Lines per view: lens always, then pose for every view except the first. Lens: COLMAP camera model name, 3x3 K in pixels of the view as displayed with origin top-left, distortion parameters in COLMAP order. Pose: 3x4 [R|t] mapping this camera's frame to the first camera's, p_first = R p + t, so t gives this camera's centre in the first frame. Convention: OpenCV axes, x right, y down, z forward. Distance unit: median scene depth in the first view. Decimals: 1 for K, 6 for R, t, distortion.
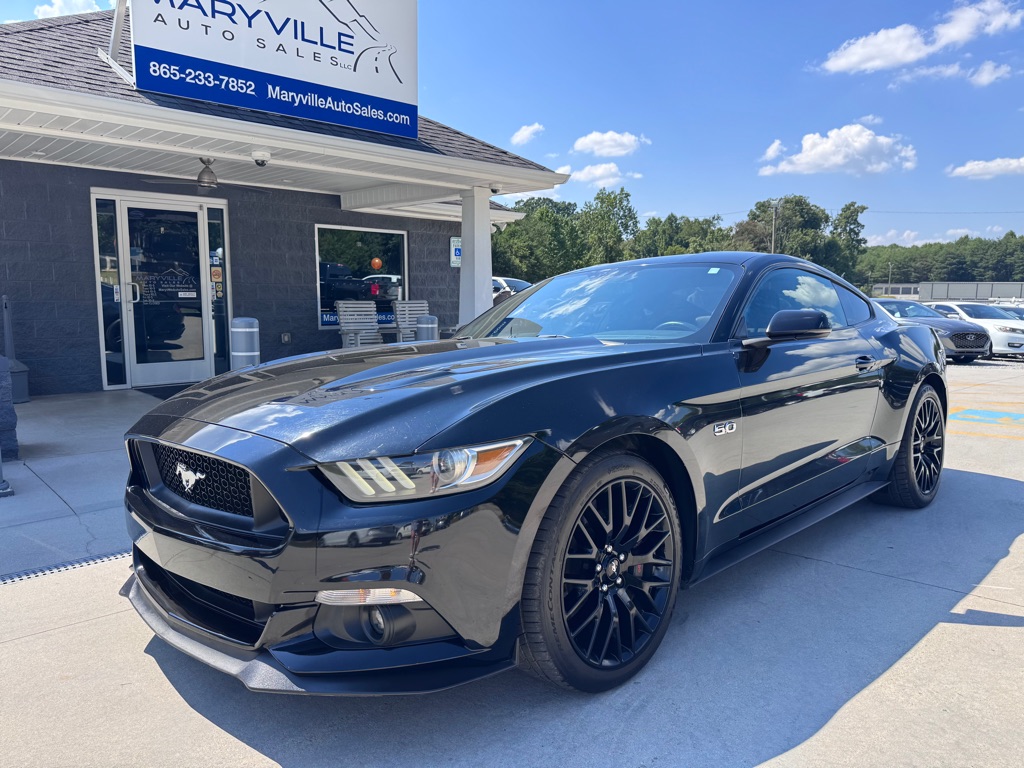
lens RADIAL K [[739.4, 0, 515.0], [0, 739.4, 381.4], [0, 0, 1]] dist [0.007117, -0.002963]
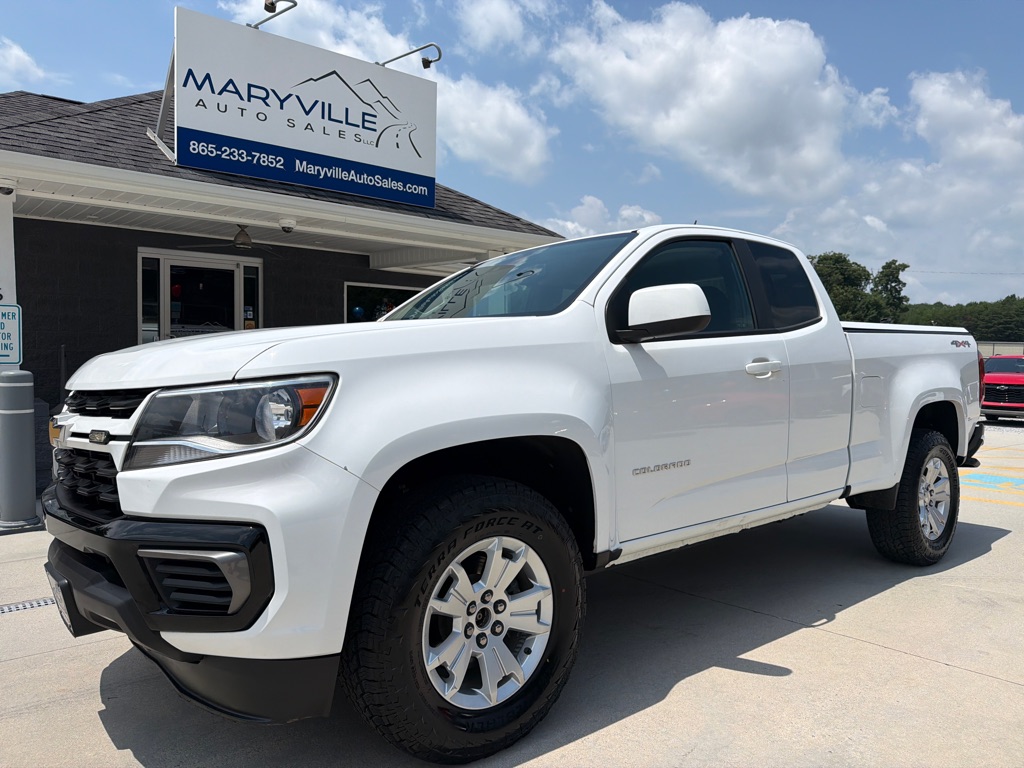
lens RADIAL K [[734.5, 0, 512.0], [0, 734.5, 384.0], [0, 0, 1]] dist [0.032655, -0.040255]
pose [[0.998215, 0.020763, -0.055999, 0.051209], [-0.024336, 0.997660, -0.063900, -0.006389], [0.054542, 0.065149, 0.996384, -0.048020]]
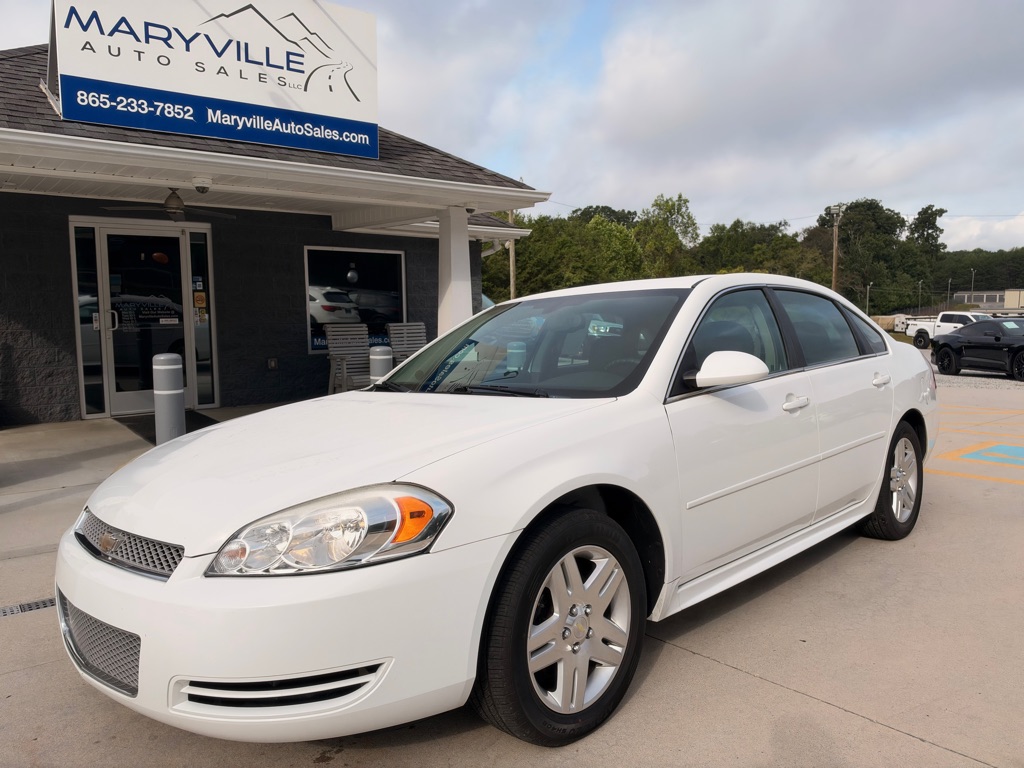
lens RADIAL K [[759.2, 0, 514.9], [0, 759.2, 381.6], [0, 0, 1]] dist [-0.035715, 0.031663]
pose [[0.996362, -0.000274, -0.085226, 0.137472], [-0.001021, 0.999885, -0.015150, -0.031039], [0.085220, 0.015182, 0.996246, 0.063128]]
